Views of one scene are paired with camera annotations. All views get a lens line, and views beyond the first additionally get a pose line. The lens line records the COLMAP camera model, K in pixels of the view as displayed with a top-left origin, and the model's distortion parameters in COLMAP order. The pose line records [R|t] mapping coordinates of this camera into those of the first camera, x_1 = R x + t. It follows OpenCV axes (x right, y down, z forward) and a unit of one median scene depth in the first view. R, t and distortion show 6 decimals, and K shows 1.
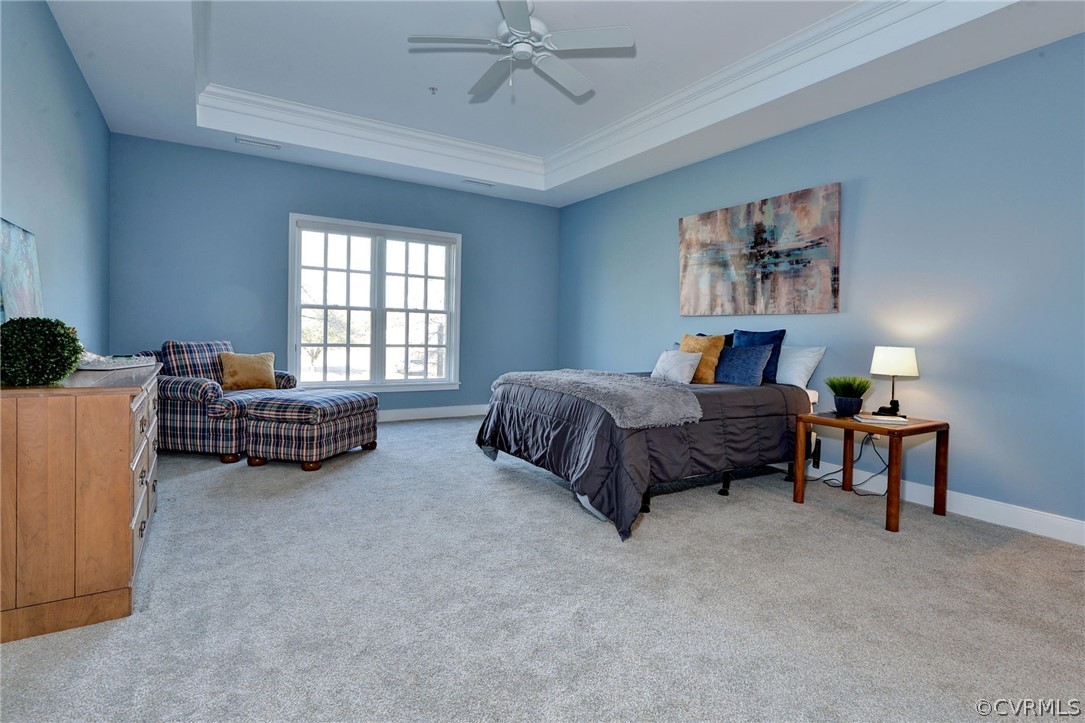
lens RADIAL K [[536.6, 0, 554.4], [0, 536.6, 354.3], [0, 0, 1]] dist [0.014237, -0.000036]
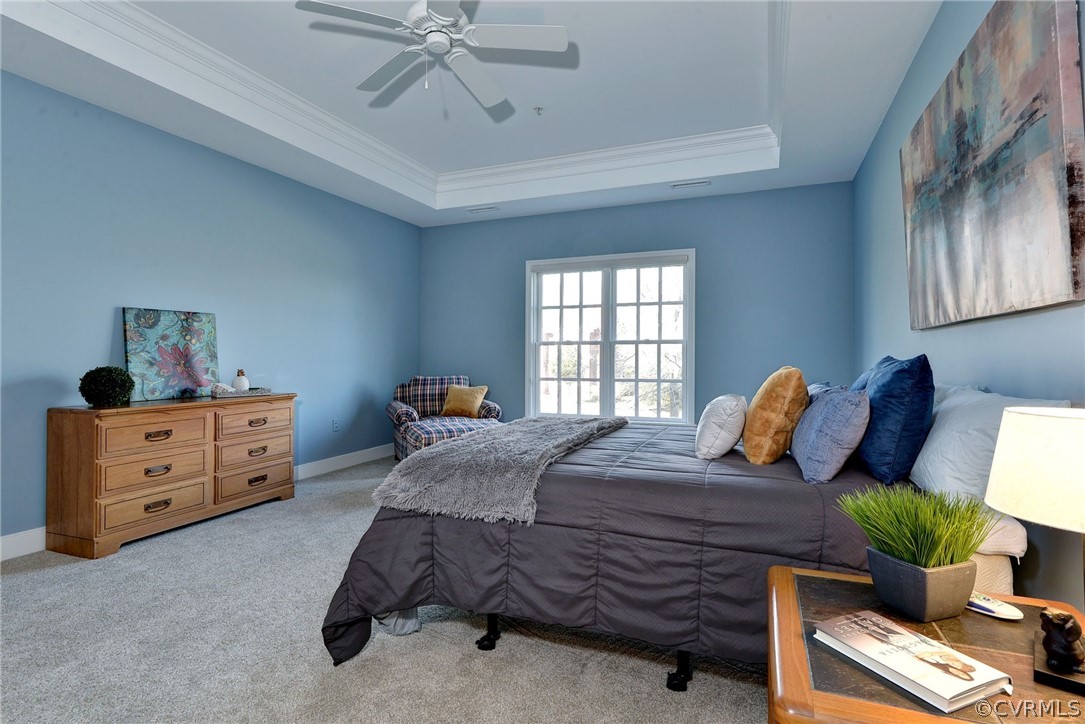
lens RADIAL K [[536.6, 0, 554.4], [0, 536.6, 354.8], [0, 0, 1]] dist [0.014237, -0.000036]
pose [[0.593200, -0.028260, -0.804559, 0.401071], [-0.016797, 0.998732, -0.047464, -0.014556], [0.804880, 0.041670, 0.591973, 0.361278]]
